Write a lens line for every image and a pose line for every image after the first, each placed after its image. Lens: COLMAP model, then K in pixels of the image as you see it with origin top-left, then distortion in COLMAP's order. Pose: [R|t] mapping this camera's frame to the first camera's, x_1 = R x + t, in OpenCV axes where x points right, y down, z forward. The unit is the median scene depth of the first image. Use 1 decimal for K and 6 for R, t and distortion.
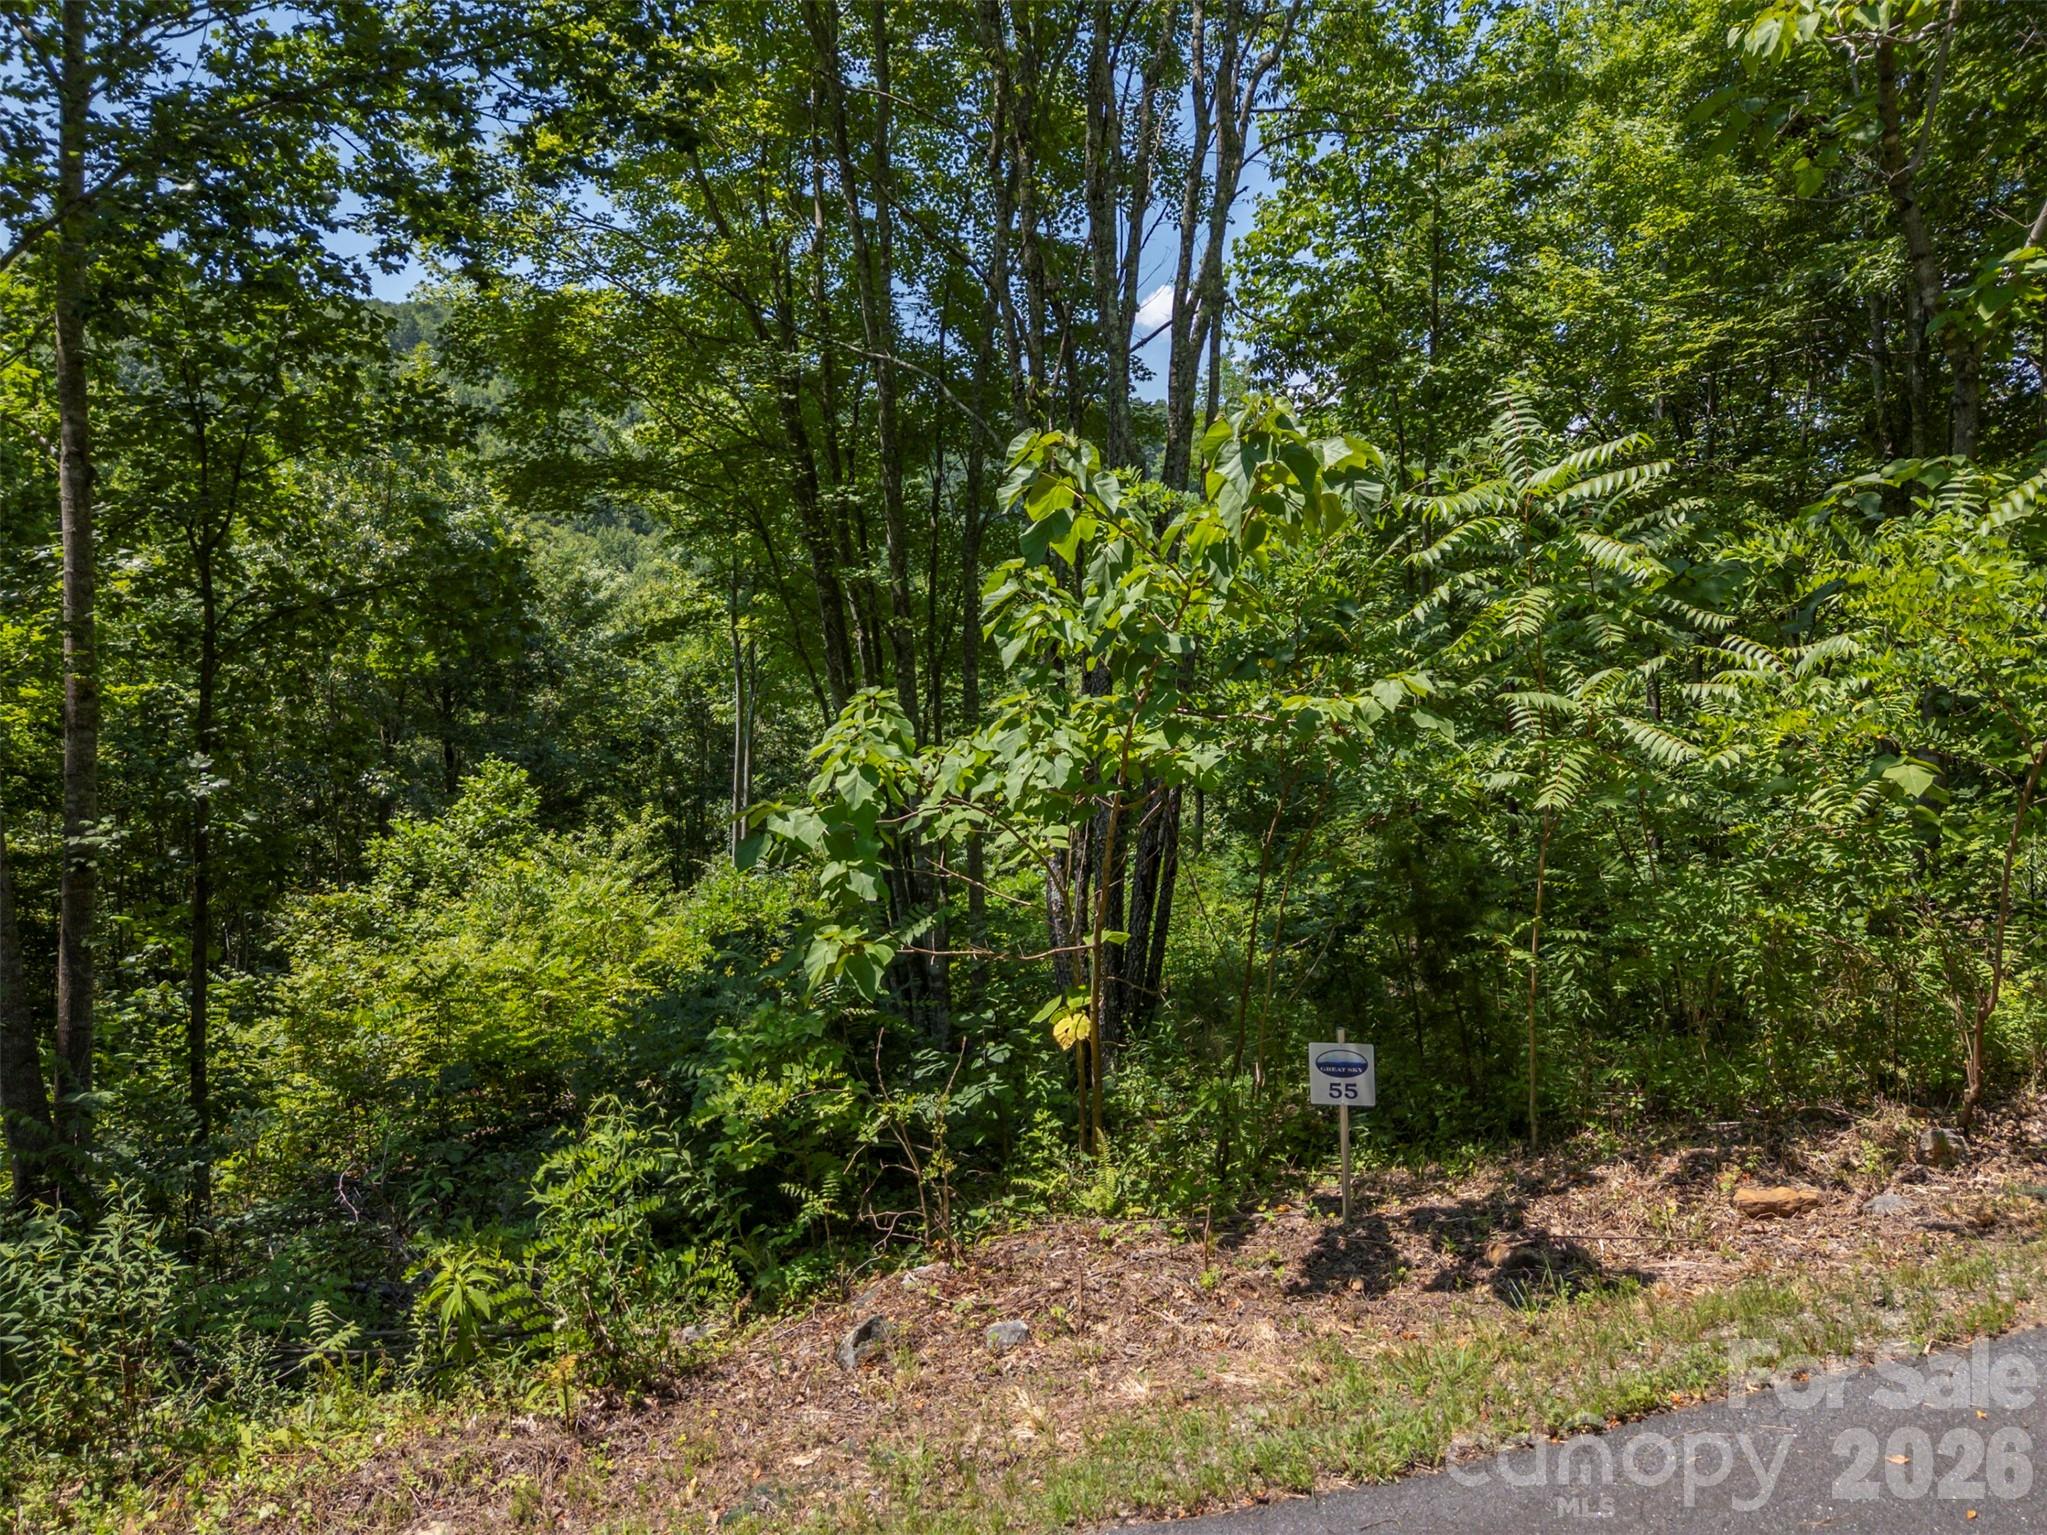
lens RADIAL K [[1425.4, 0, 1034.4], [0, 1425.4, 765.5], [0, 0, 1]] dist [0.032281, -0.018351]
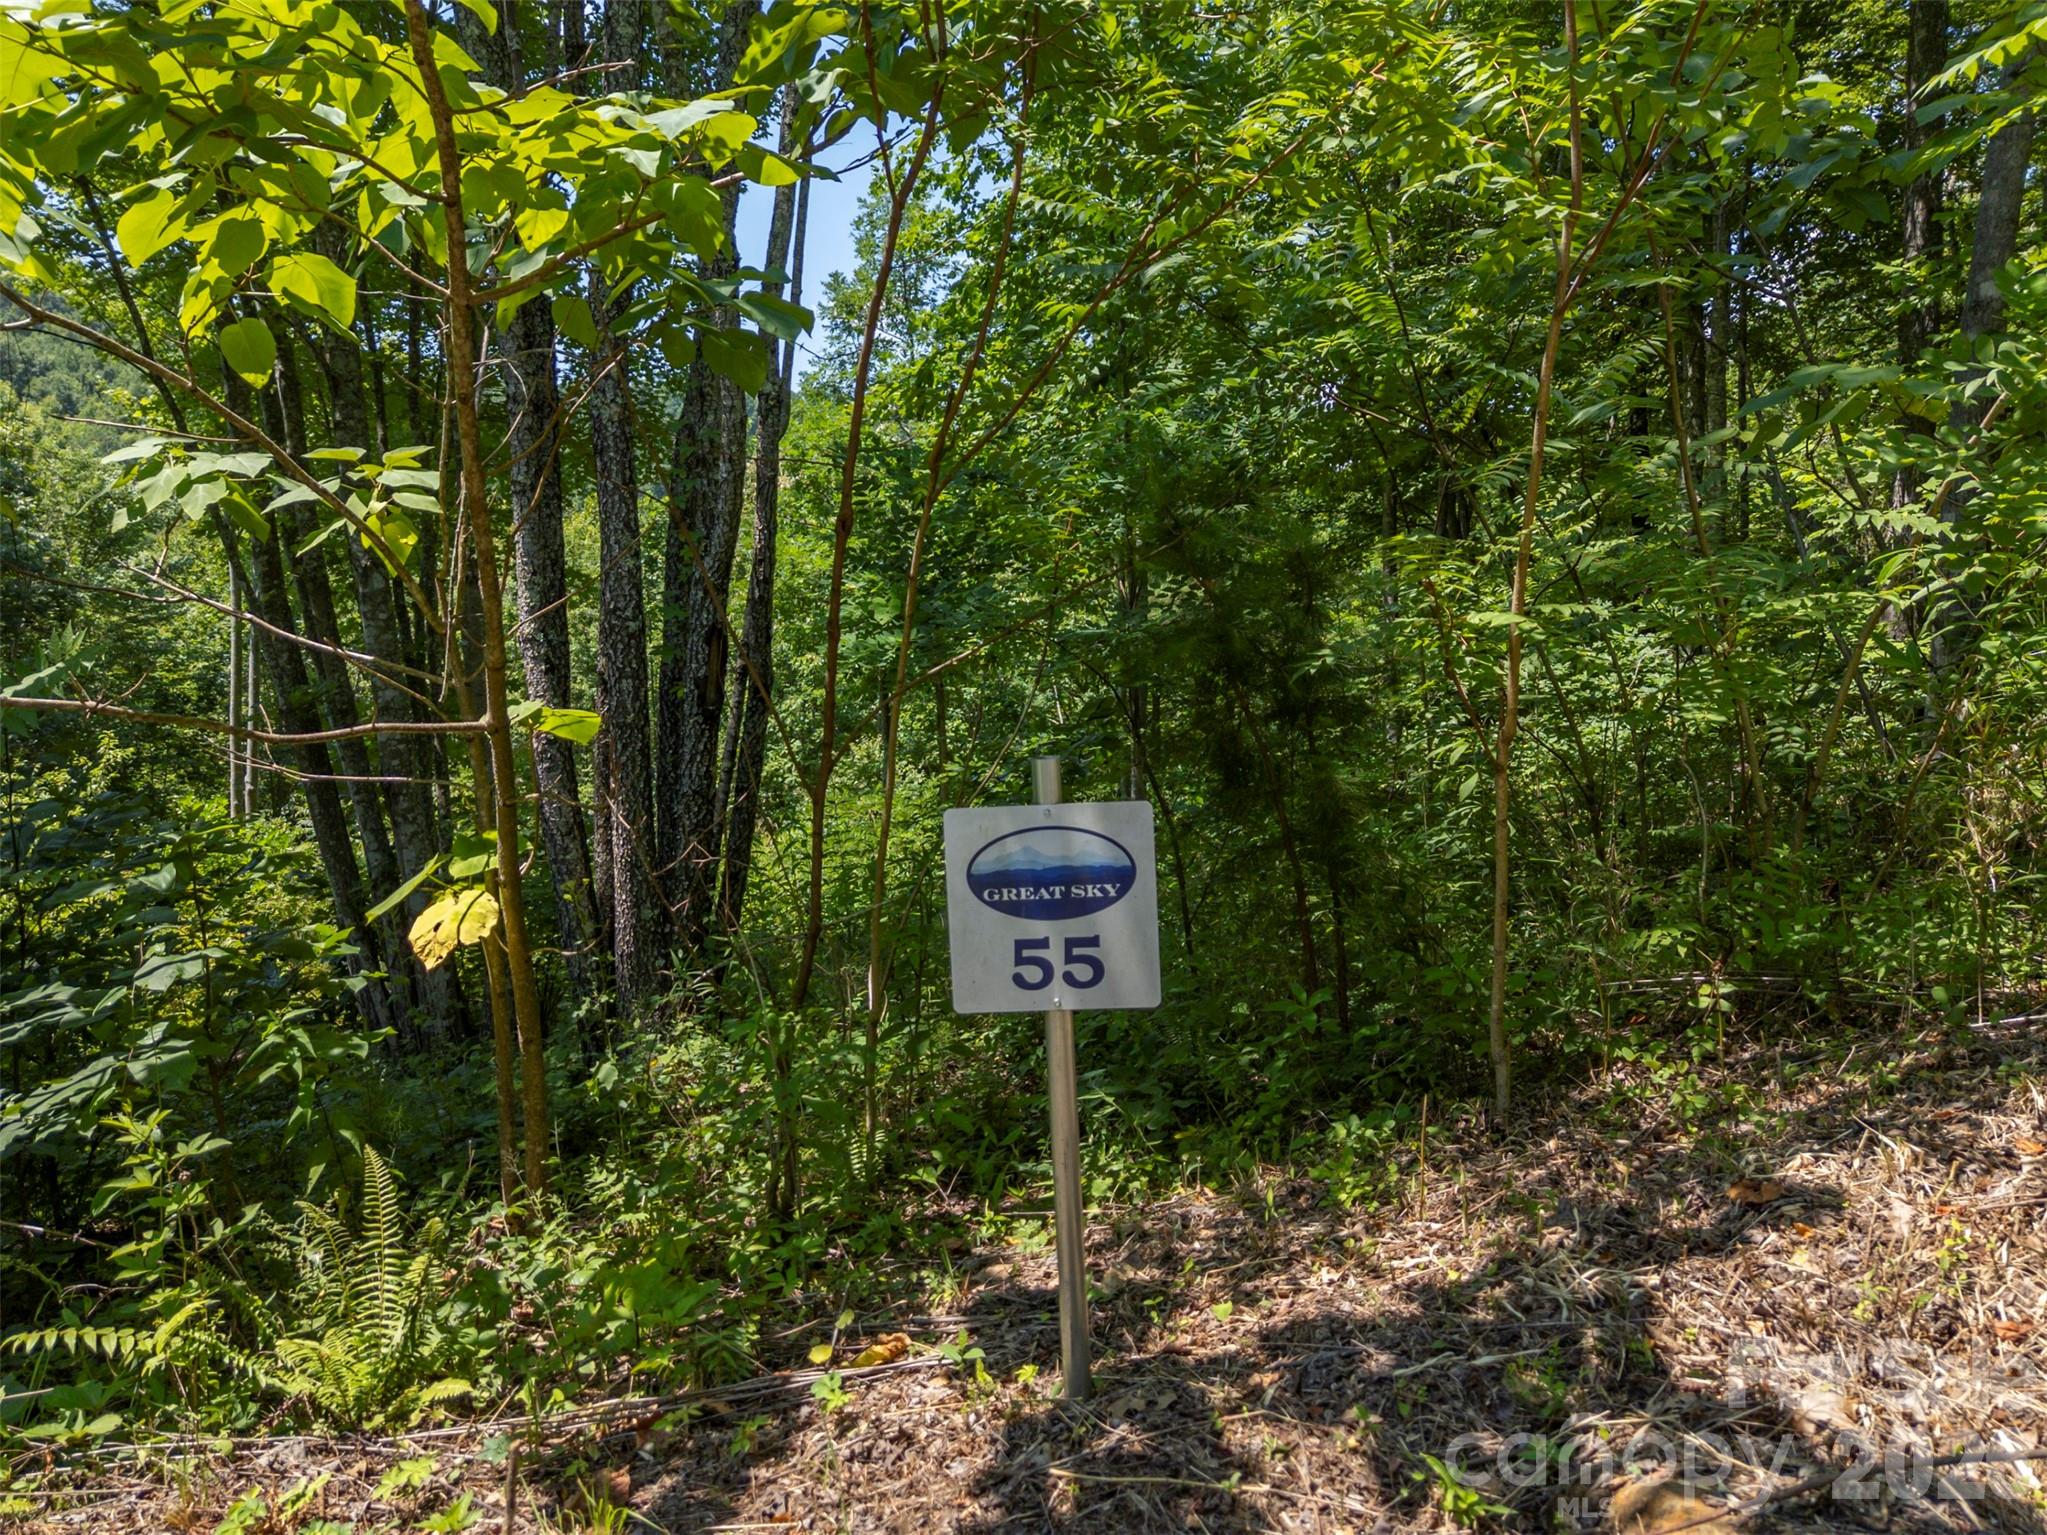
lens RADIAL K [[1425.4, 0, 1018.5], [0, 1425.4, 770.6], [0, 0, 1]] dist [0.032281, -0.018351]
pose [[0.981555, -0.021121, 0.190008, 0.147336], [0.020680, 0.999777, 0.004306, 0.179767], [-0.190056, -0.000297, 0.981773, 0.686415]]
